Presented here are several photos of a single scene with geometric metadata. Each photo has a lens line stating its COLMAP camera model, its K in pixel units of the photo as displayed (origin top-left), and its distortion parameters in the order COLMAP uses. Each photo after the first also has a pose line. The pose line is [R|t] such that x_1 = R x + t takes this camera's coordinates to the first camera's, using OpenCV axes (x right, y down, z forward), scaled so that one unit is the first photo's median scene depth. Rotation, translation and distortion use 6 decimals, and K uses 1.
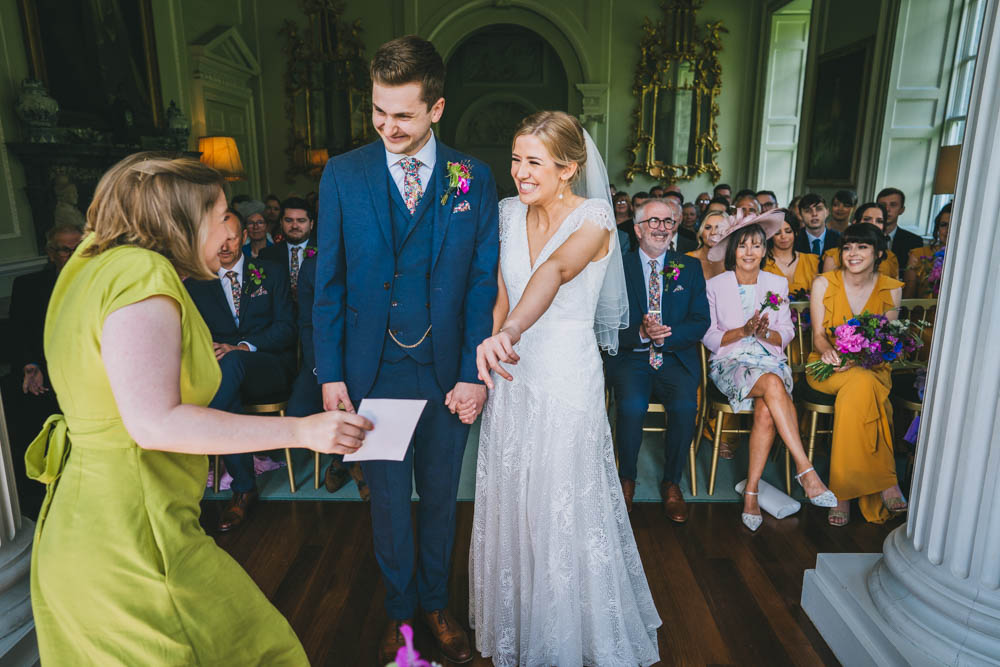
lens RADIAL K [[680.6, 0, 503.2], [0, 680.6, 320.6], [0, 0, 1]] dist [0.000089, 0.008586]
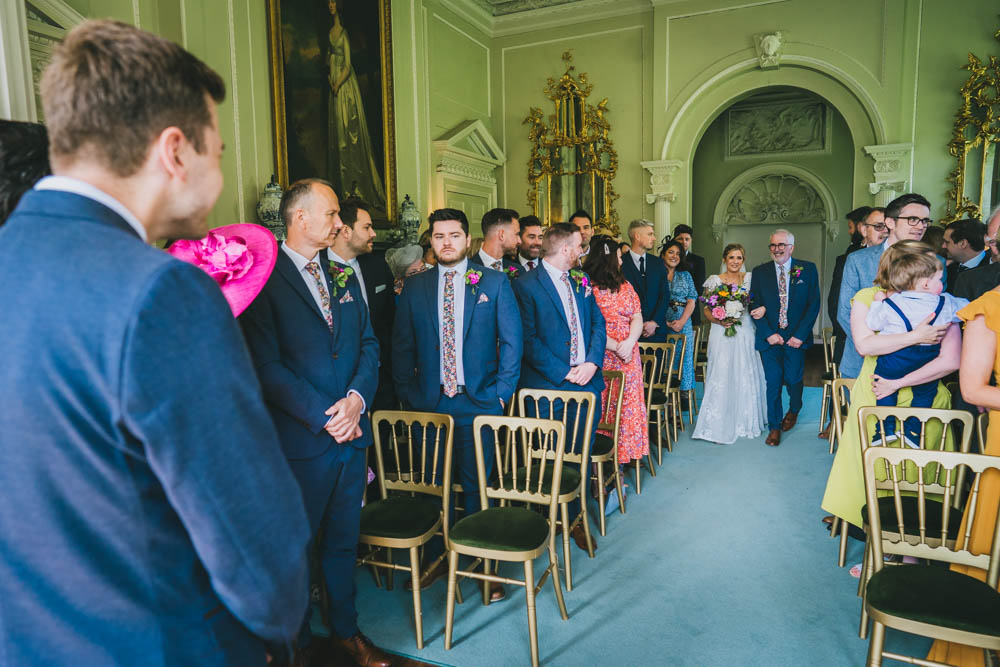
lens RADIAL K [[701.0, 0, 477.3], [0, 701.0, 337.2], [0, 0, 1]] dist [-0.044764, 0.062295]
pose [[0.911110, 0.025531, -0.411371, 0.033526], [-0.066241, 0.994176, -0.085011, -0.020189], [0.406805, 0.104704, 0.907495, 0.082918]]
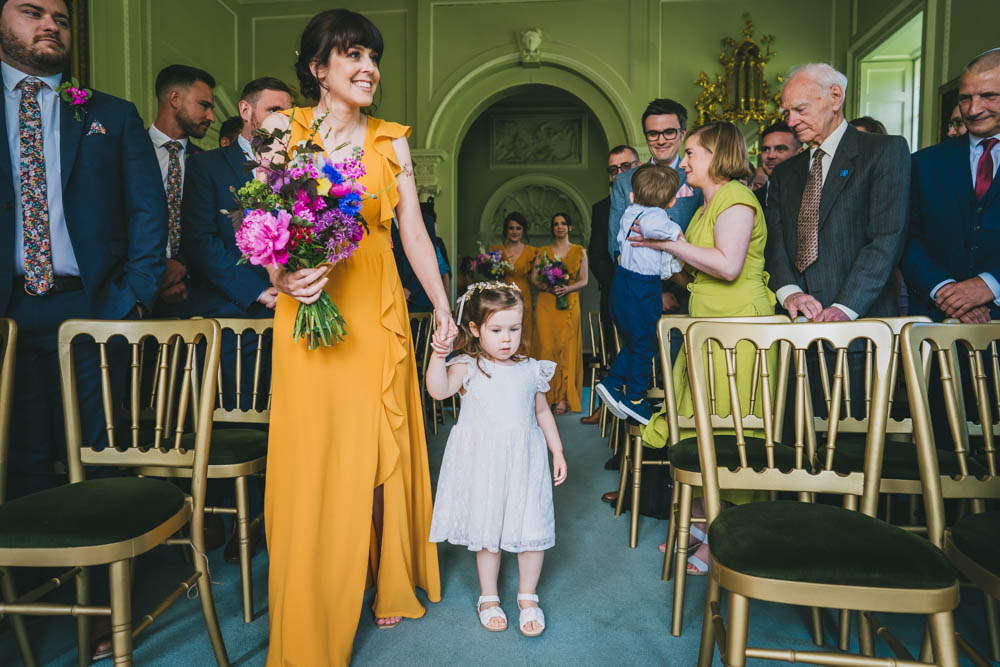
lens RADIAL K [[677.7, 0, 485.0], [0, 677.7, 325.2], [0, 0, 1]] dist [-0.006443, -0.002147]
pose [[0.995154, 0.006161, -0.098139, 0.027543], [-0.024145, 0.982791, -0.183135, 0.020230], [0.095321, 0.184617, 0.978177, 0.220076]]
